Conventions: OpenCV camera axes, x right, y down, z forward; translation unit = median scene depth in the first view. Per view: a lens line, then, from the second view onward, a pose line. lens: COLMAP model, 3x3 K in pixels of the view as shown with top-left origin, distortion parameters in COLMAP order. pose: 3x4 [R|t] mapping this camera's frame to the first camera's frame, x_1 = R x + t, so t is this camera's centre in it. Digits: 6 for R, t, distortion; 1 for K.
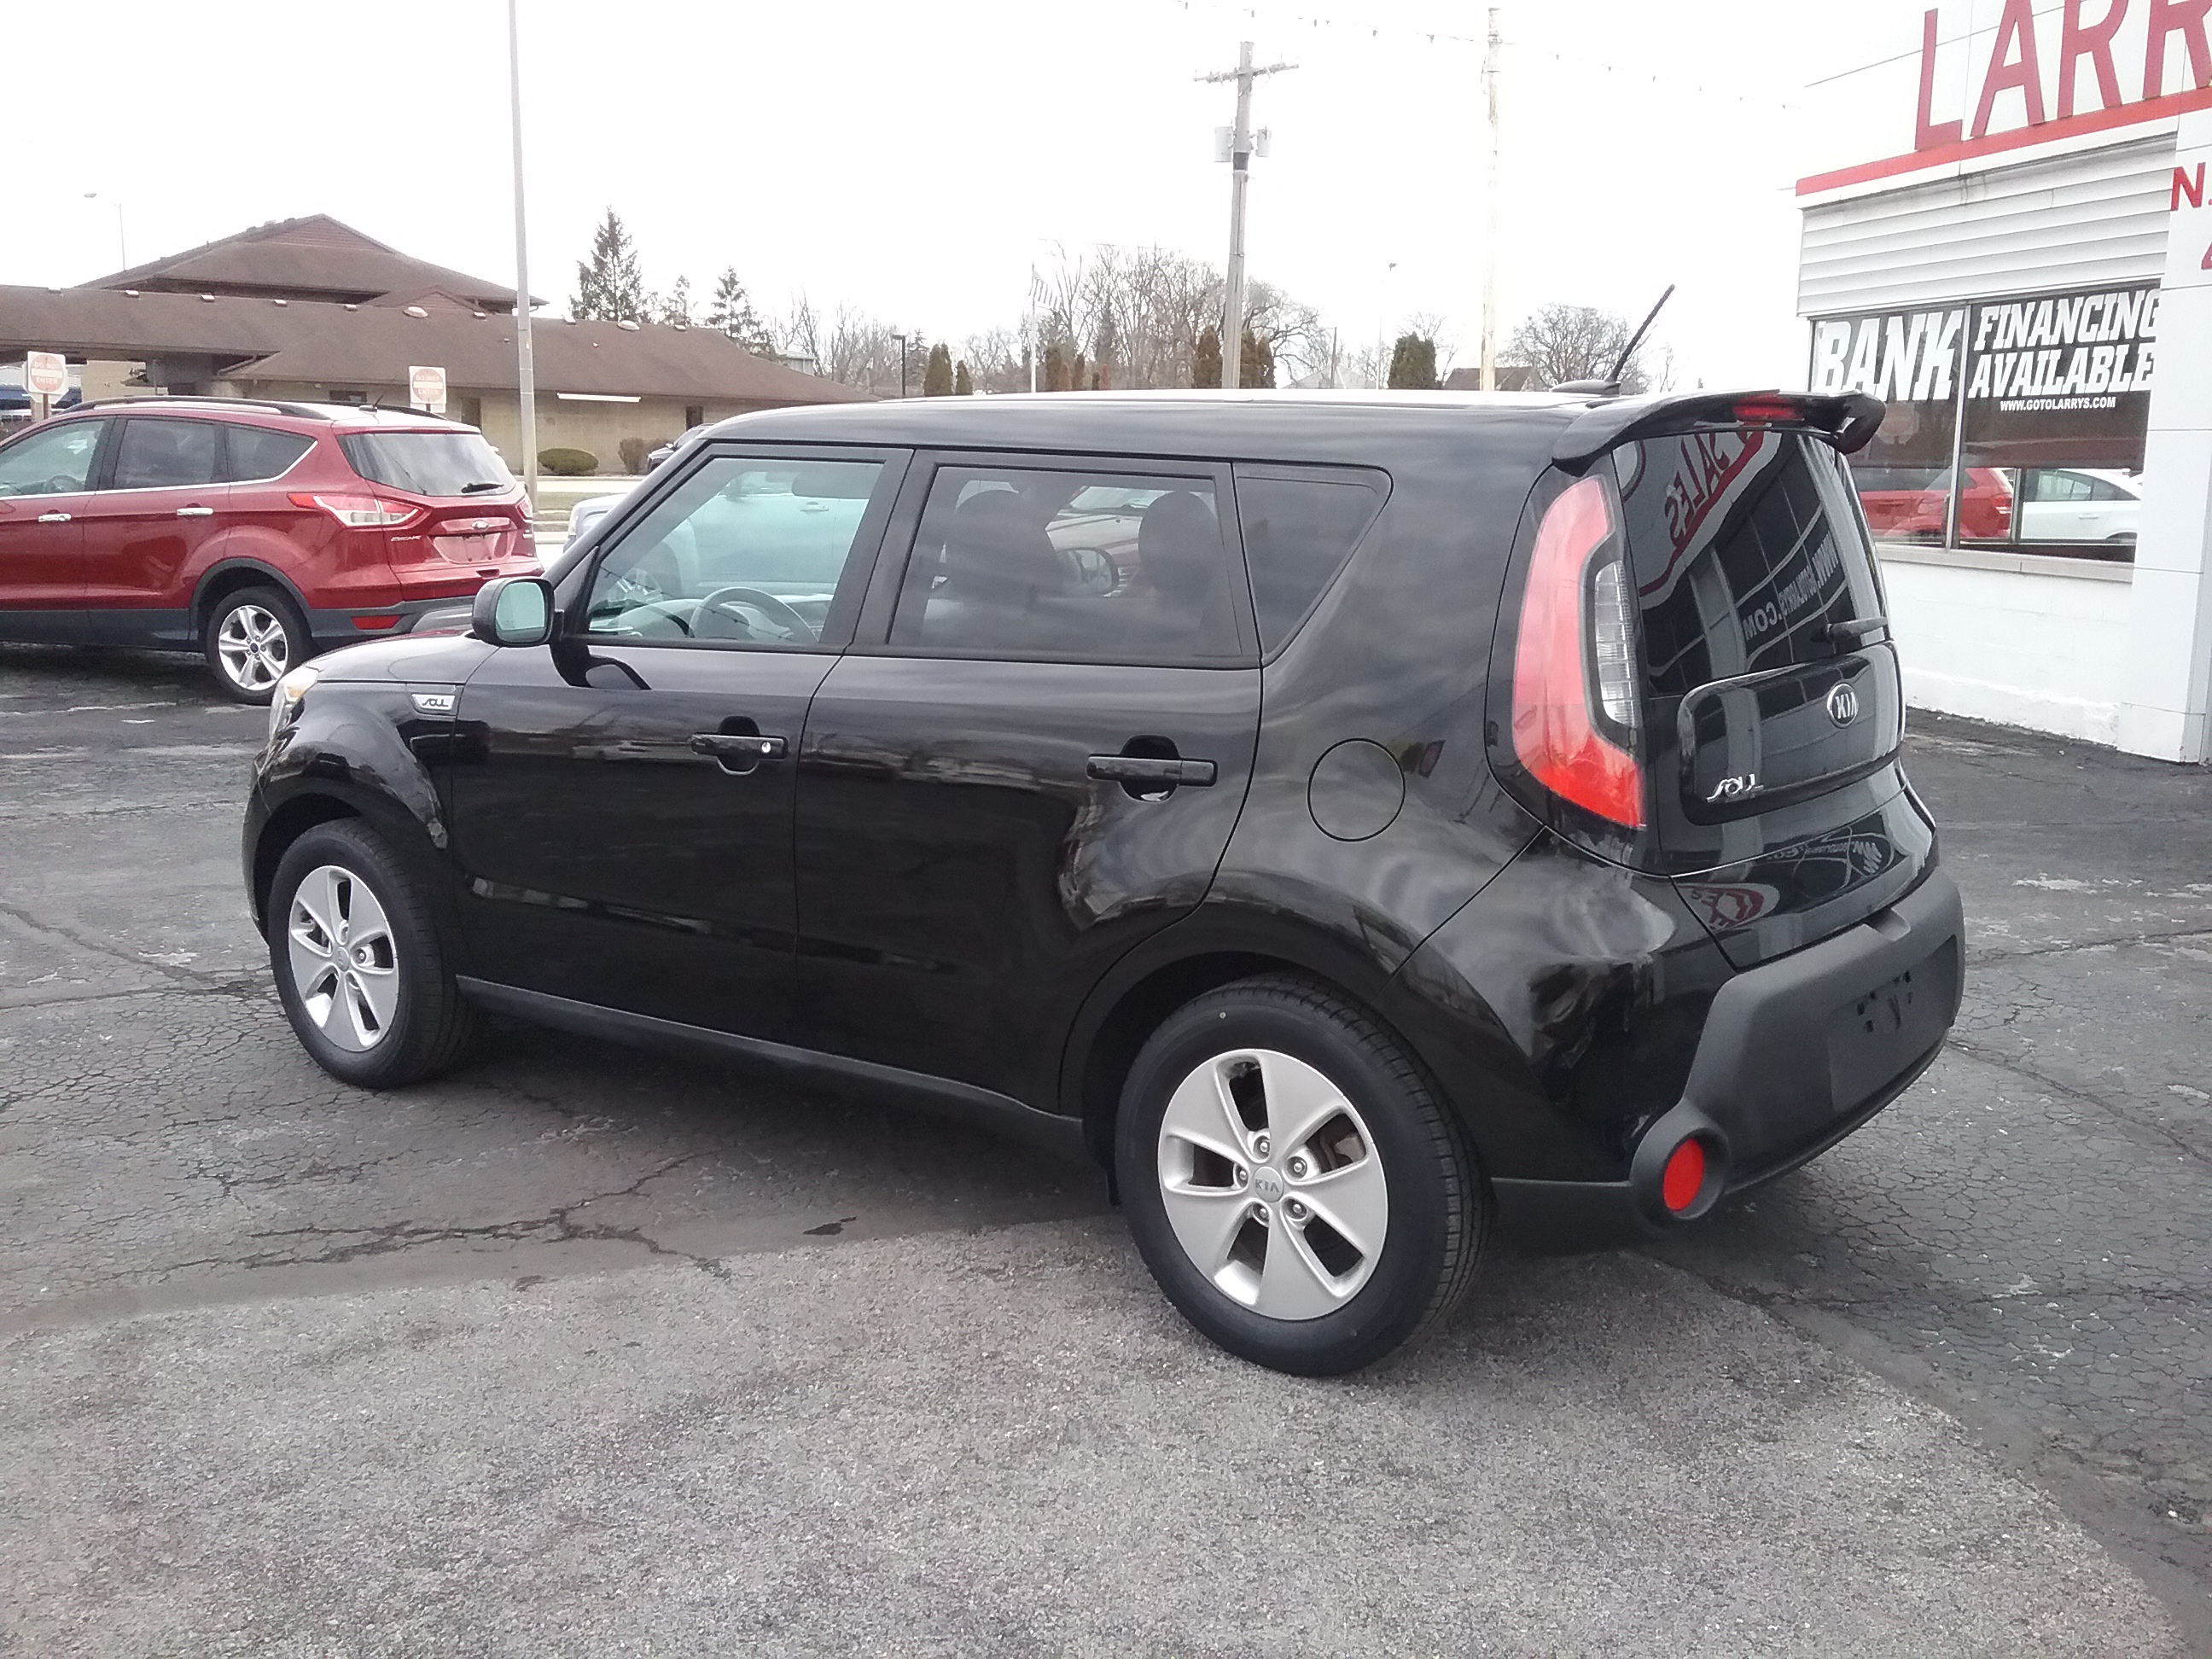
lens RADIAL K [[2041.6, 0, 1159.8], [0, 2041.6, 831.8], [0, 0, 1]] dist [0.071091, -0.140754]
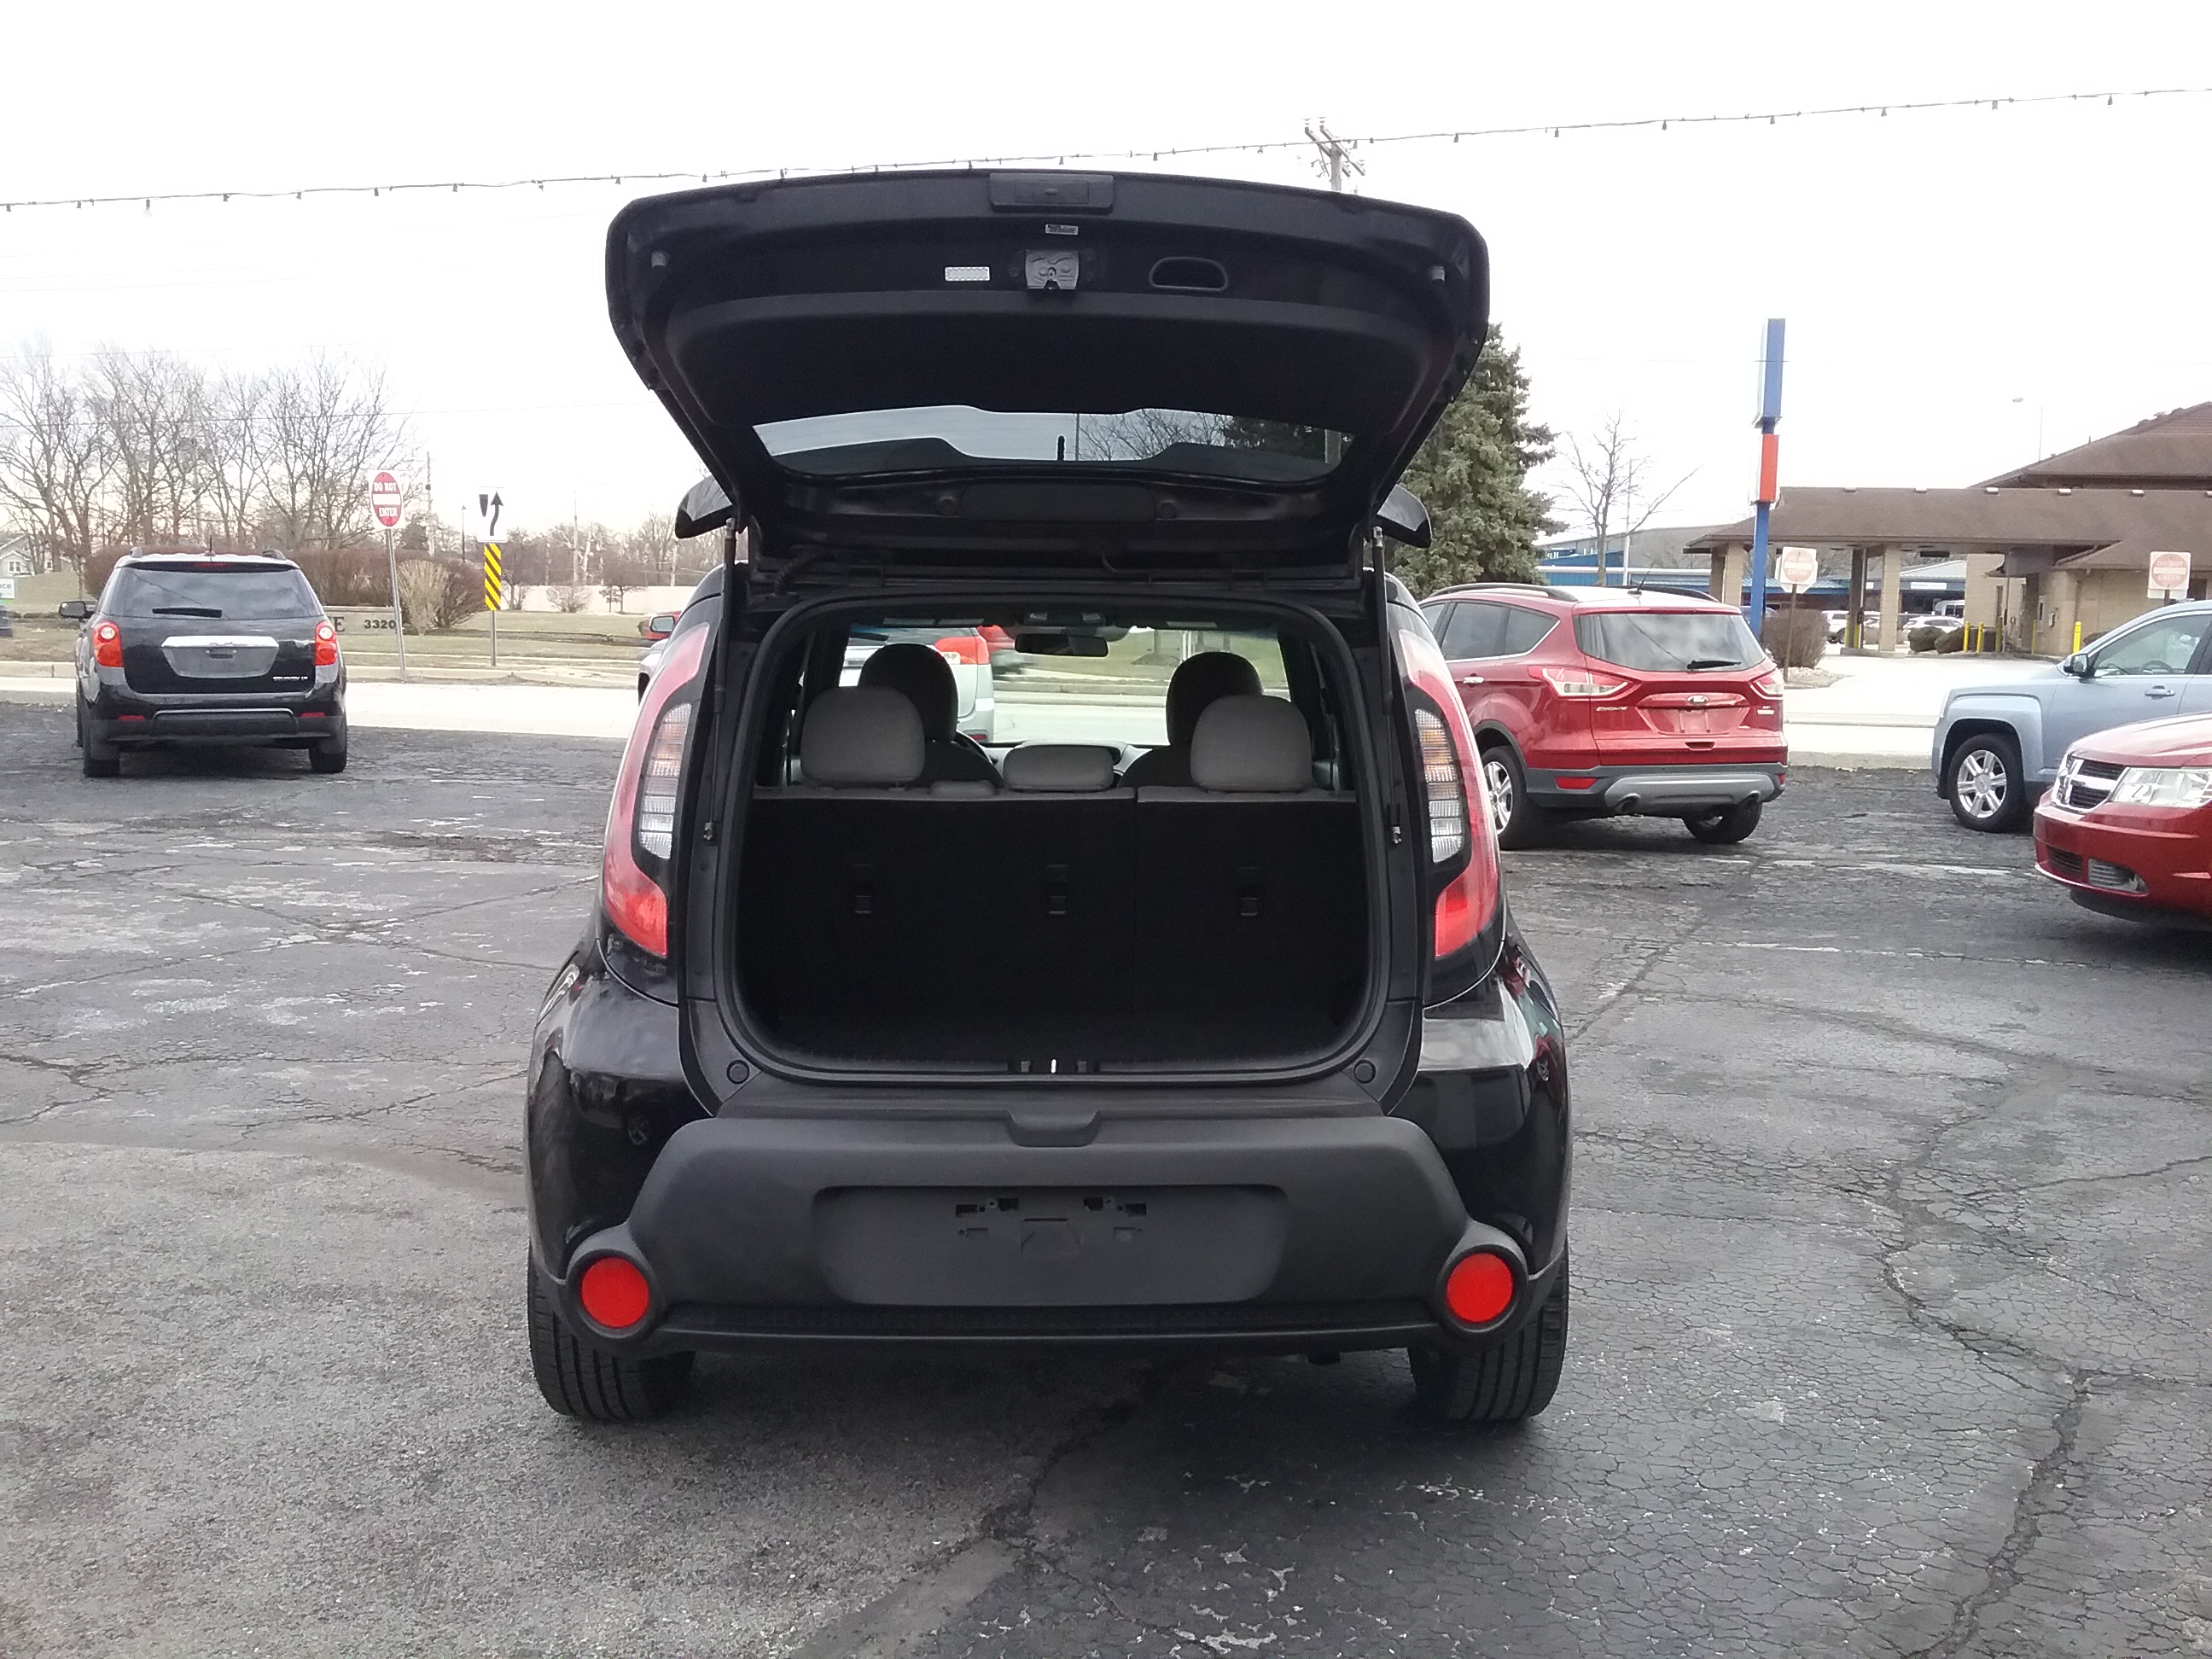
lens RADIAL K [[2041.6, 0, 1159.8], [0, 2041.6, 831.8], [0, 0, 1]] dist [0.071091, -0.140754]
pose [[0.620823, 0.083076, -0.779536, 0.388469], [-0.153096, 0.988072, -0.016625, -0.027727], [0.768856, 0.129665, 0.626136, 0.171707]]
